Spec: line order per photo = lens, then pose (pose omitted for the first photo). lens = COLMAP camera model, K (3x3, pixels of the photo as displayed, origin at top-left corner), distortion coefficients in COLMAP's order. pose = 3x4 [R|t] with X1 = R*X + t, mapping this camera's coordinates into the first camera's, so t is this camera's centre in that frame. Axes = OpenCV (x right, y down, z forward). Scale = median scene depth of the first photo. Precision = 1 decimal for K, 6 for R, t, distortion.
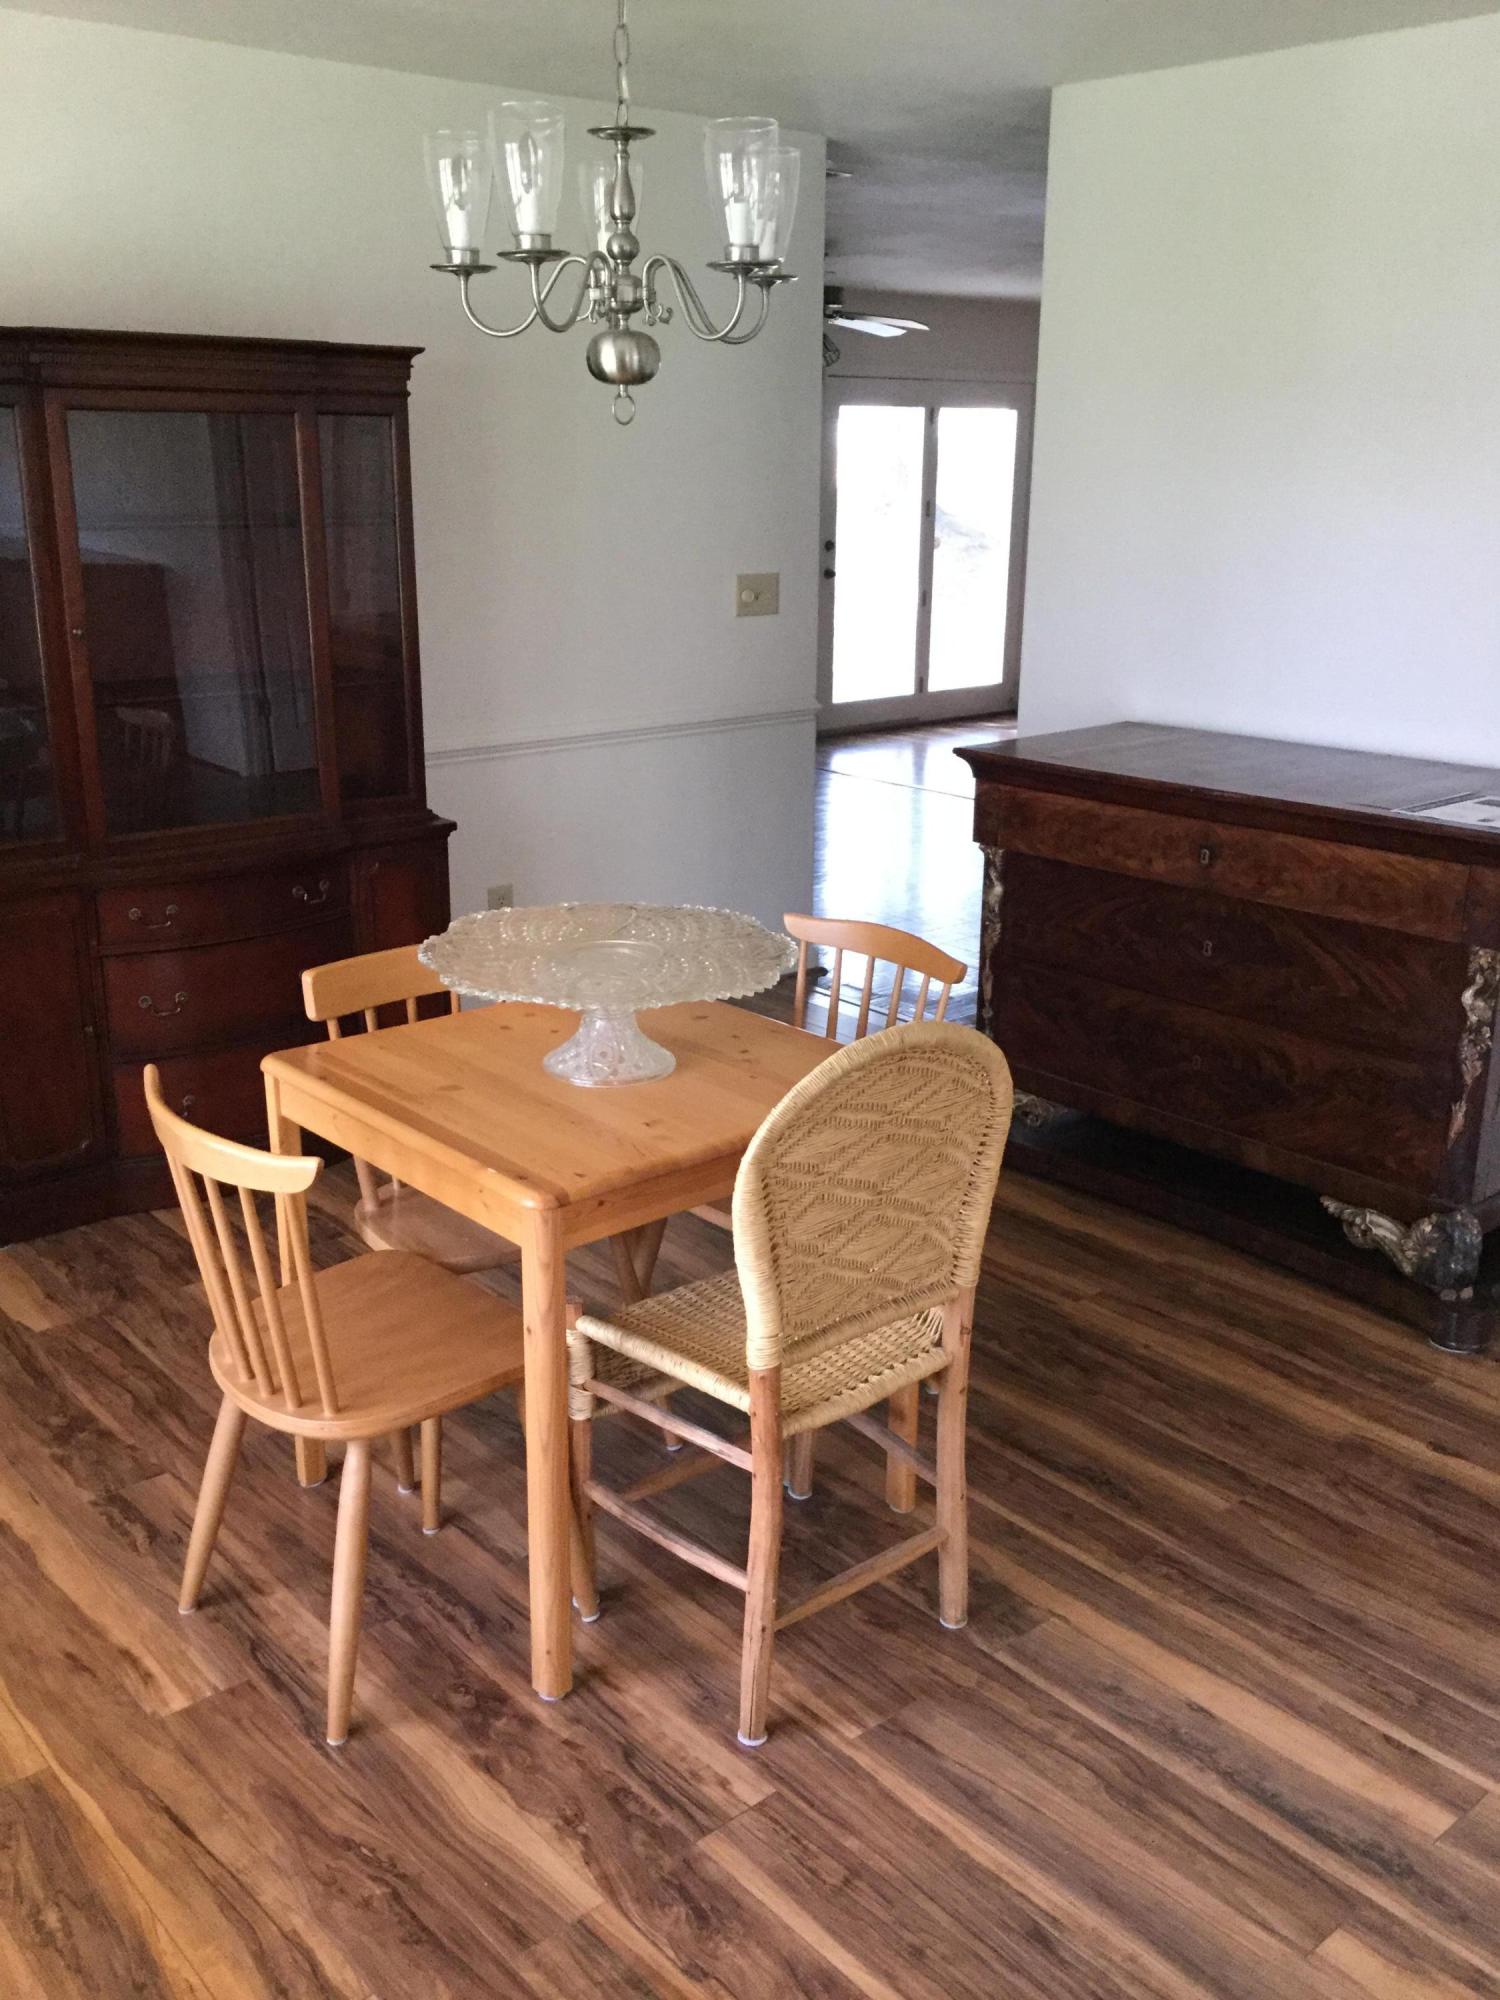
lens RADIAL K [[1796.2, 0, 742.4], [0, 1796.2, 999.2], [0, 0, 1]] dist [0.076113, -0.117639]
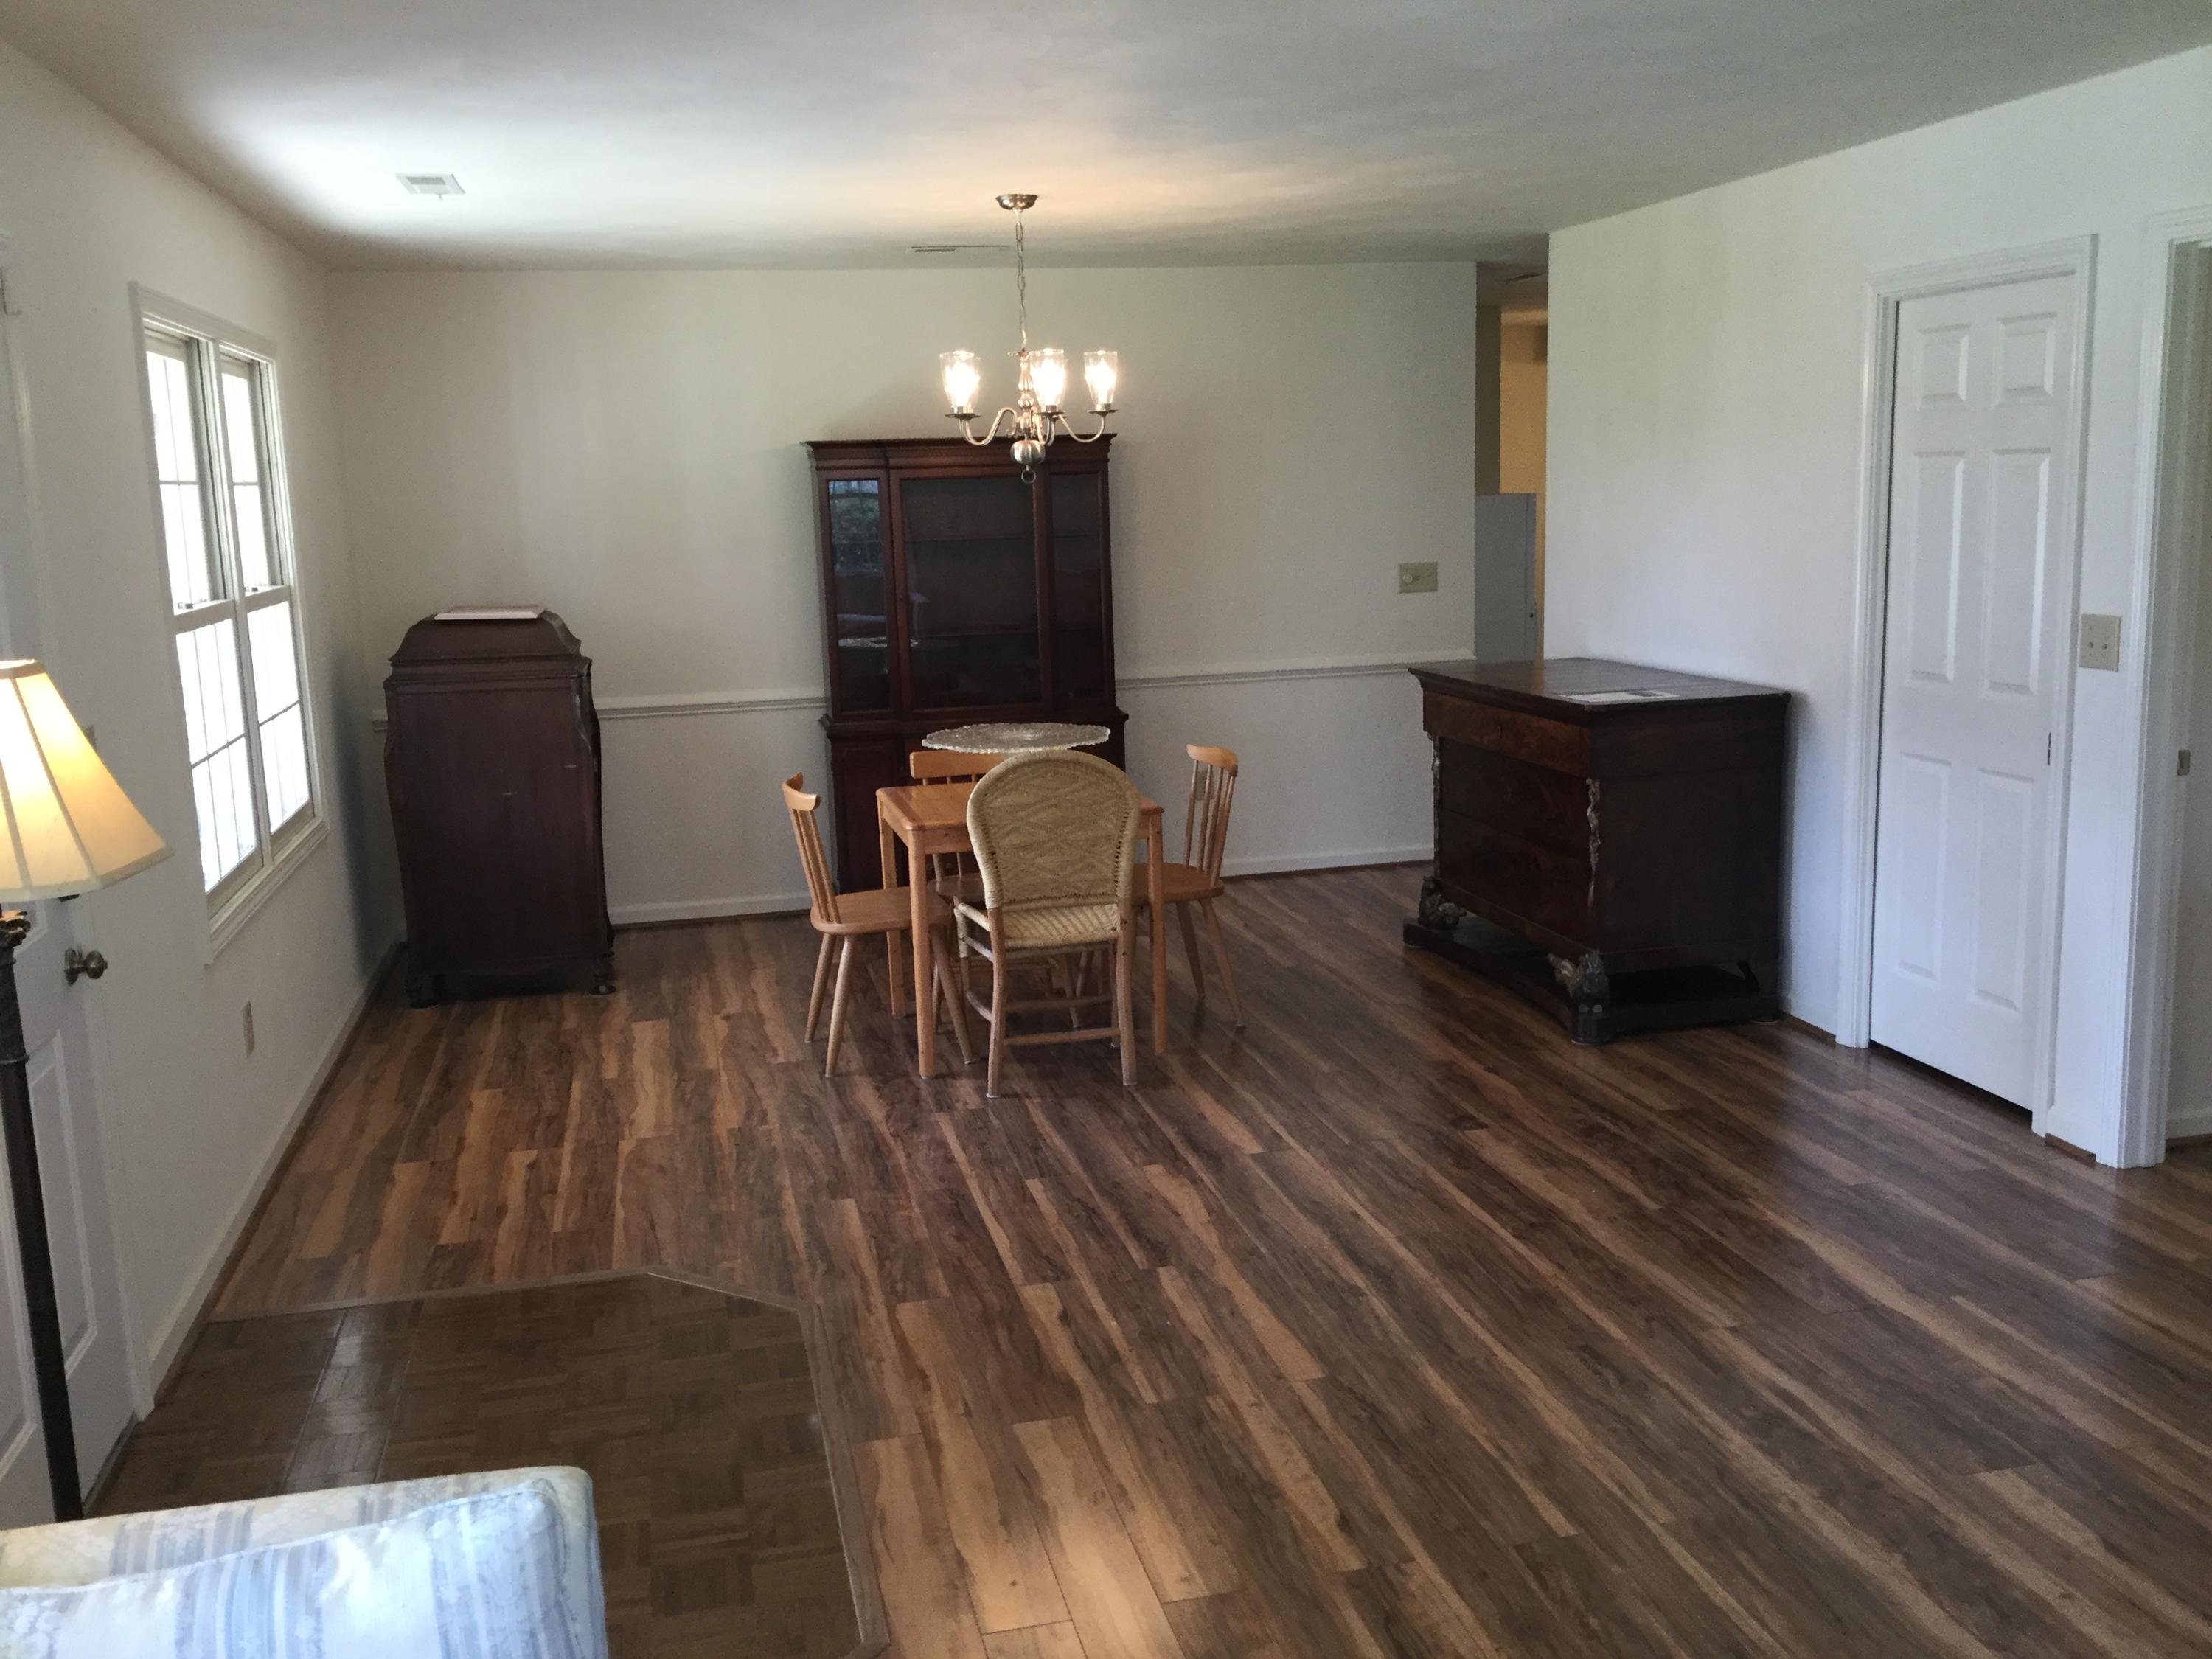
lens RADIAL K [[1986.6, 0, 1111.9], [0, 1986.6, 830.7], [0, 0, 1]] dist [0.076113, -0.117639]
pose [[0.883185, 0.044750, -0.466885, 1.143771], [-0.097902, 0.991100, -0.090202, 0.287440], [0.458693, 0.125374, 0.879706, -0.958976]]
